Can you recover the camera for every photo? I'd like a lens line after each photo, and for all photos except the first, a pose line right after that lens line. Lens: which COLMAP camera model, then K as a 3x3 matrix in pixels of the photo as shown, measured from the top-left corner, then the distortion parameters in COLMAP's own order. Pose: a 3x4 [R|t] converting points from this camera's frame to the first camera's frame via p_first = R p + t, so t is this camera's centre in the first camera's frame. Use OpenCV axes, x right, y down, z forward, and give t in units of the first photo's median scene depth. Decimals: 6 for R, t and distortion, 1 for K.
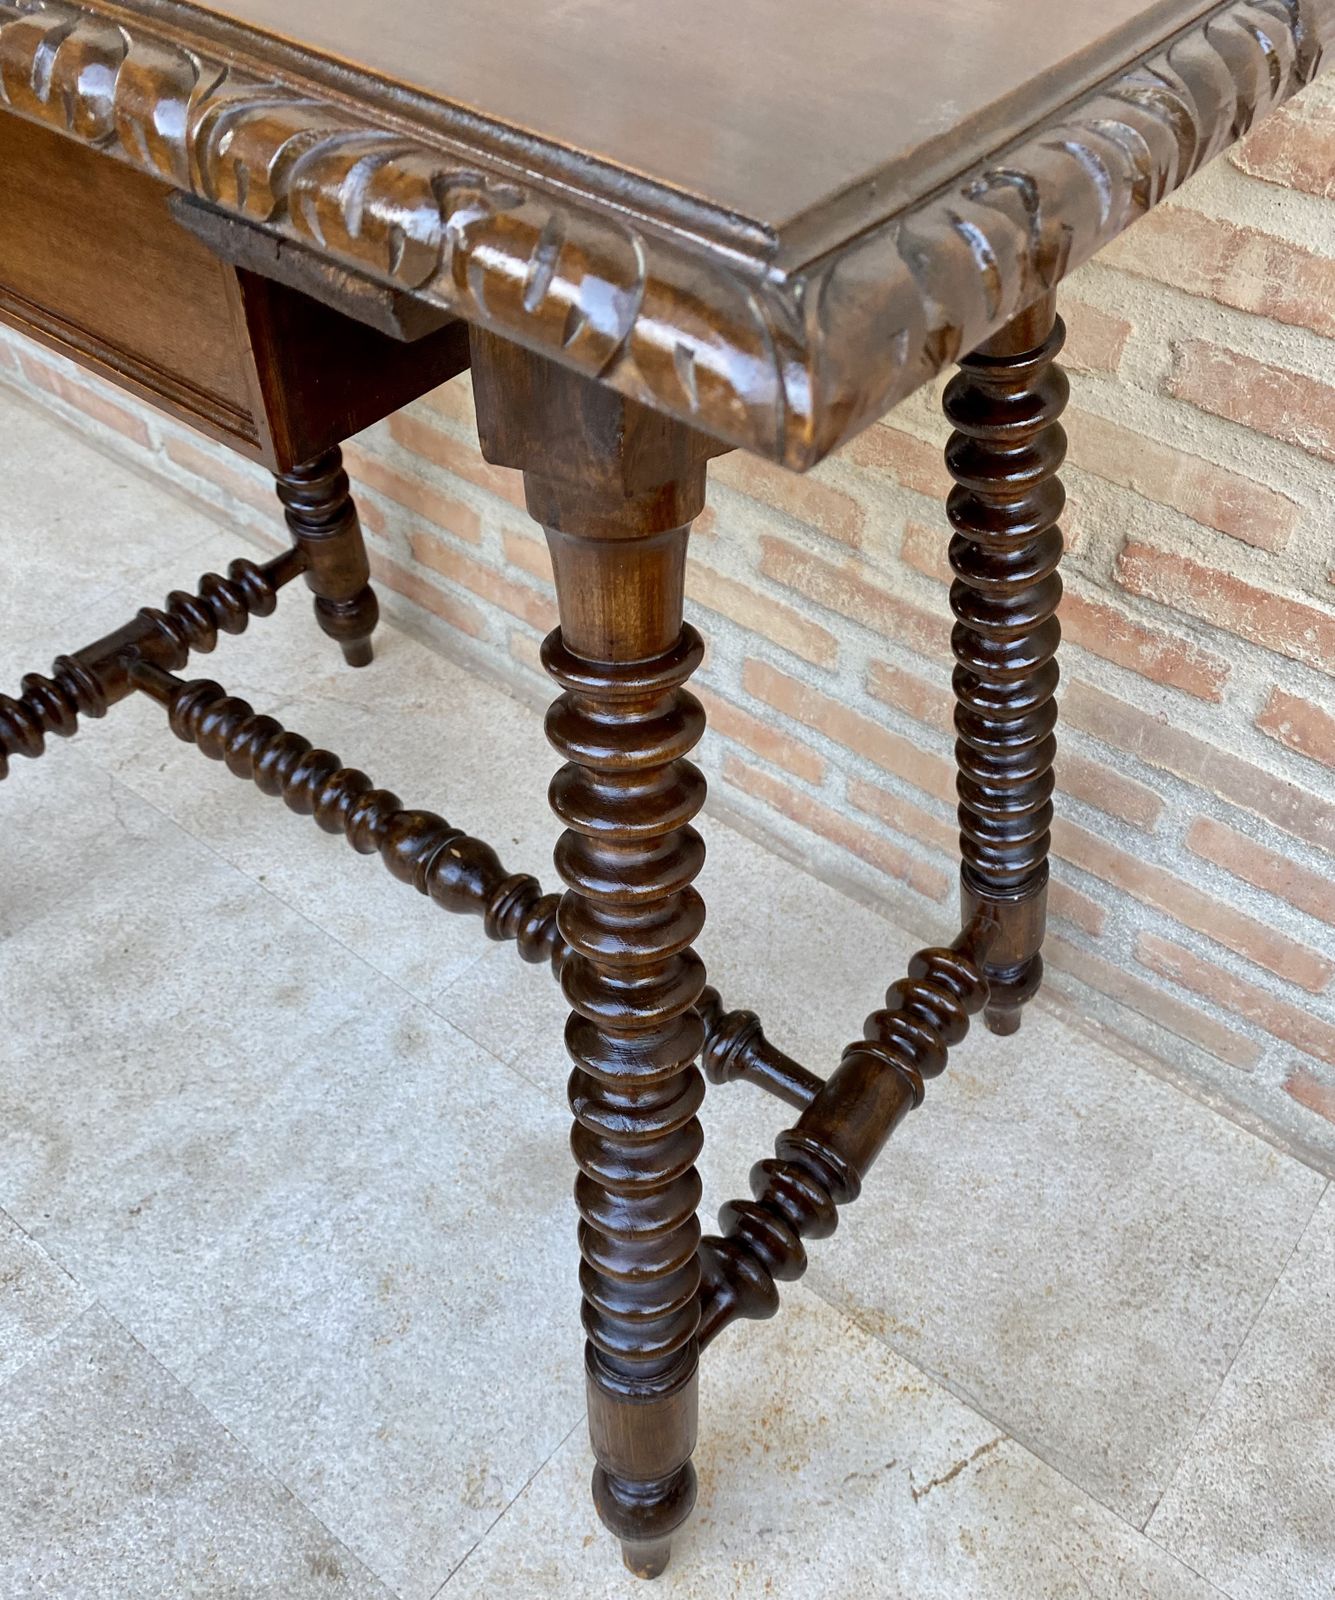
lens RADIAL K [[1341.5, 0, 687.7], [0, 1341.5, 883.0], [0, 0, 1]] dist [0.017576, -0.025927]
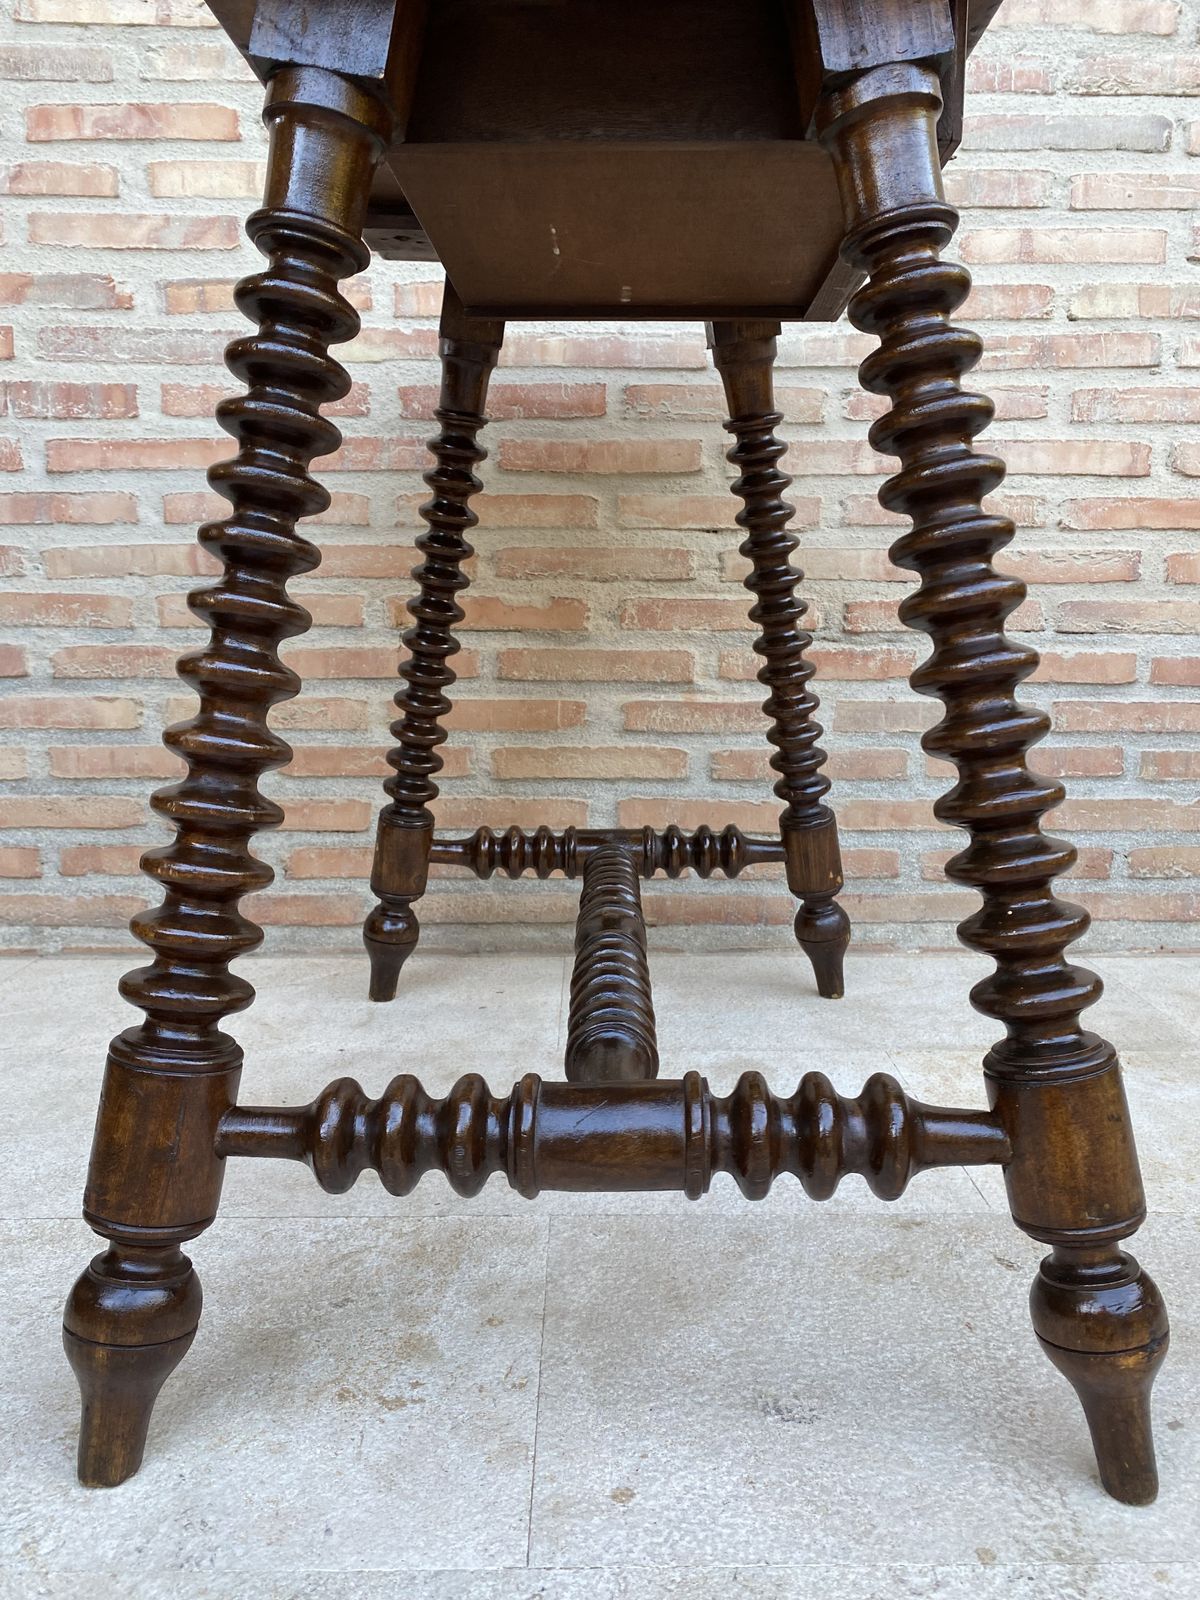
lens RADIAL K [[1199.7, 0, 612.2], [0, 1199.7, 787.4], [0, 0, 1]] dist [0.030507, -0.012658]
pose [[0.774070, -0.116269, 0.622332, -0.977207], [0.493483, 0.726592, -0.478057, 0.560707], [-0.396598, 0.677160, 0.619810, 0.208815]]
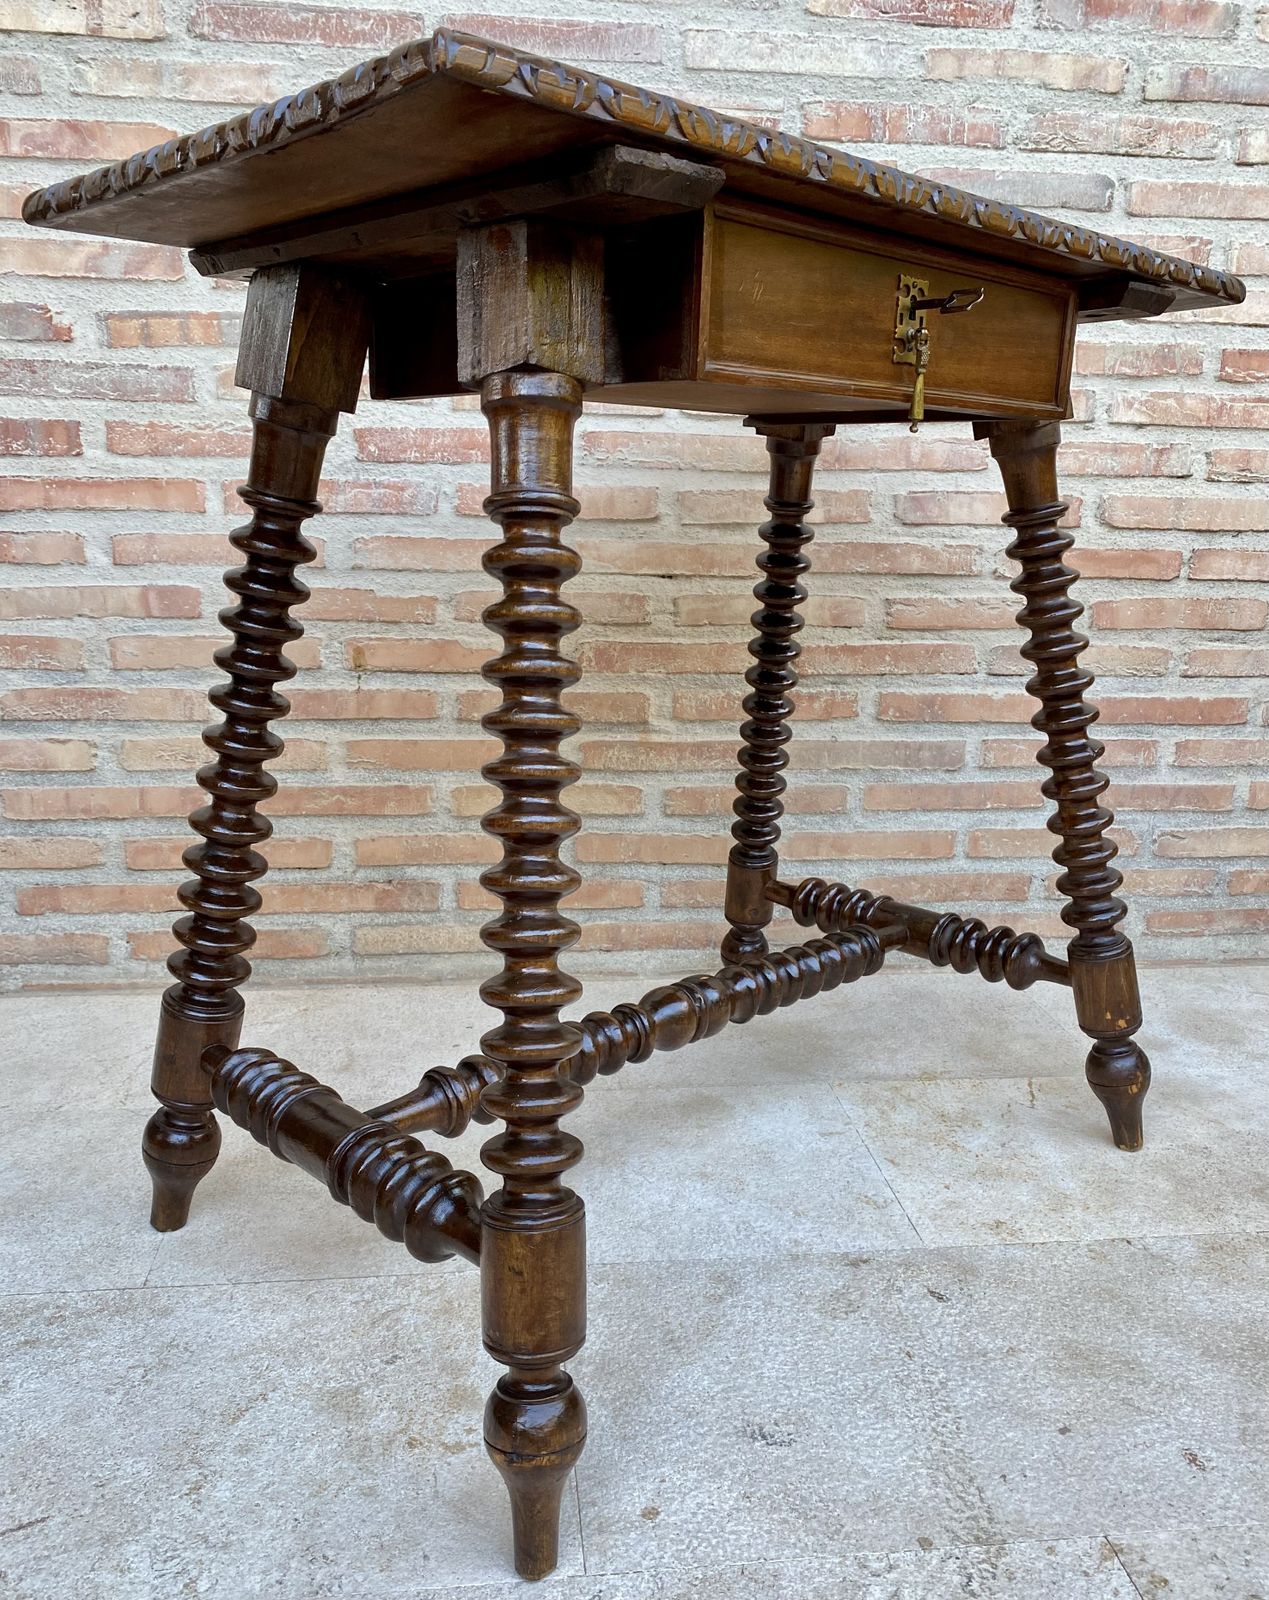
lens RADIAL K [[1296.4, 0, 635.8], [0, 1296.4, 845.1], [0, 0, 1]] dist [0.051001, -0.036099]
pose [[0.708225, -0.197557, 0.677783, -1.144071], [0.538155, 0.772467, -0.337171, 0.471215], [-0.456954, 0.603545, 0.653396, -0.002010]]
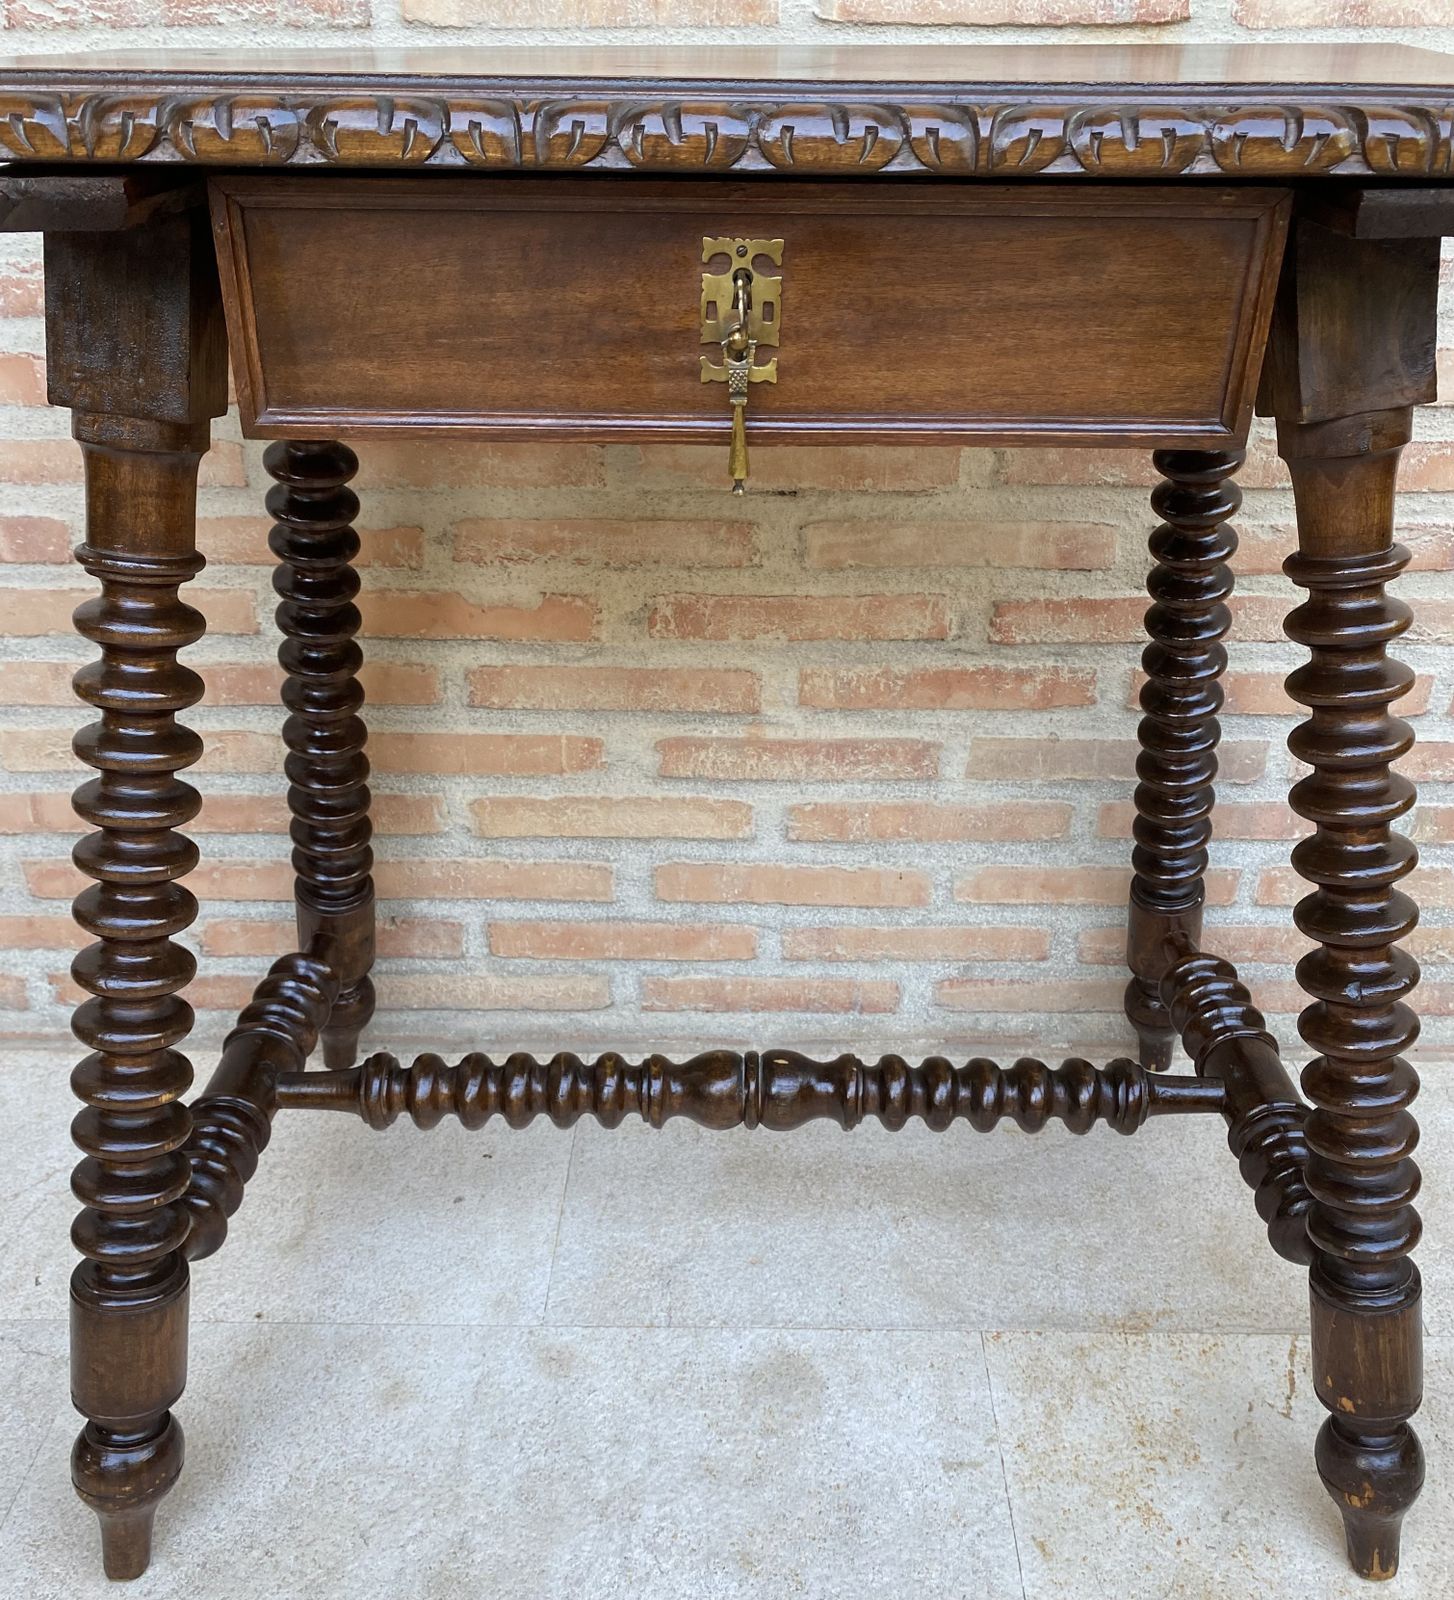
lens RADIAL K [[1468.0, 0, 733.1], [0, 1468.0, 853.3], [0, 0, 1]] dist [0.015417, 0.000000]
pose [[0.795235, -0.327953, 0.509949, -0.606378], [0.477067, 0.857533, -0.192470, 0.088927], [-0.374177, 0.396339, 0.838395, 0.014836]]
